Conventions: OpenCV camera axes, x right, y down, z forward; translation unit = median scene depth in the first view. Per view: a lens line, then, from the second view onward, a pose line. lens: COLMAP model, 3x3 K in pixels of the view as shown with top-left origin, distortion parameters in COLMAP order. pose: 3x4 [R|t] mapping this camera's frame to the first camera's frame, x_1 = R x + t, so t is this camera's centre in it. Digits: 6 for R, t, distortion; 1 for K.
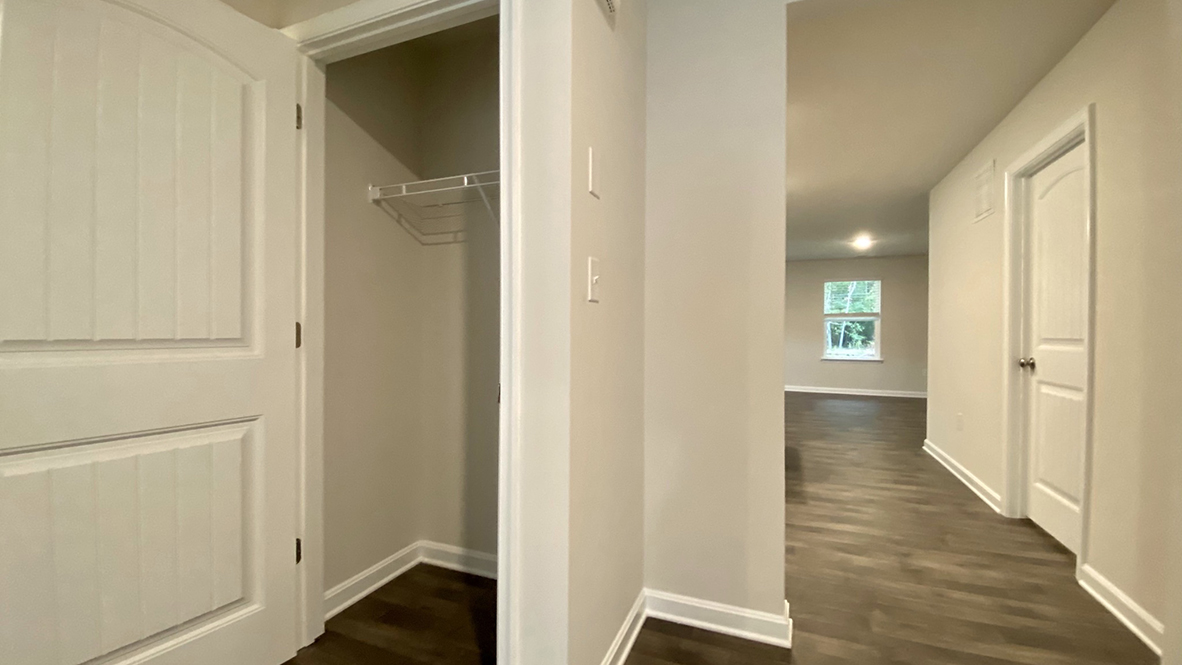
lens RADIAL K [[477.4, 0, 587.7], [0, 477.4, 336.1], [0, 0, 1]] dist [0.003240, -0.010895]
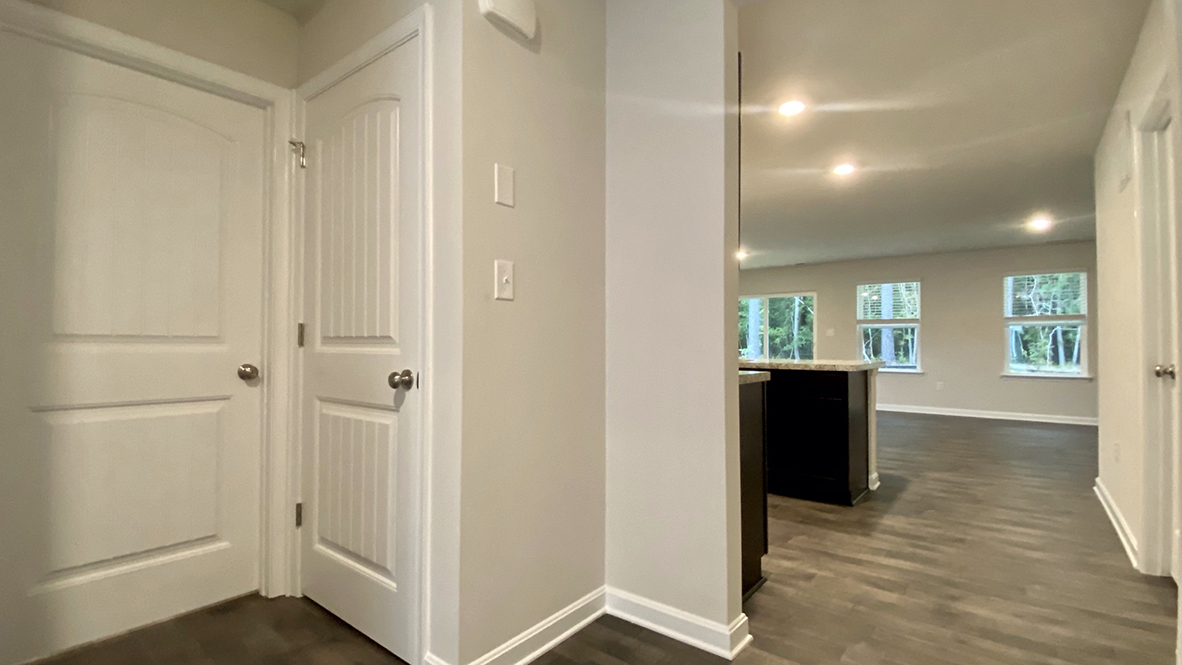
lens RADIAL K [[529.4, 0, 584.7], [0, 529.4, 336.8], [0, 0, 1]] dist [0.015888, -0.018981]
pose [[0.961632, -0.006534, -0.274266, 0.254558], [-0.000129, 0.999705, -0.024270, 0.021288], [0.274344, 0.023374, 0.961348, -0.065820]]
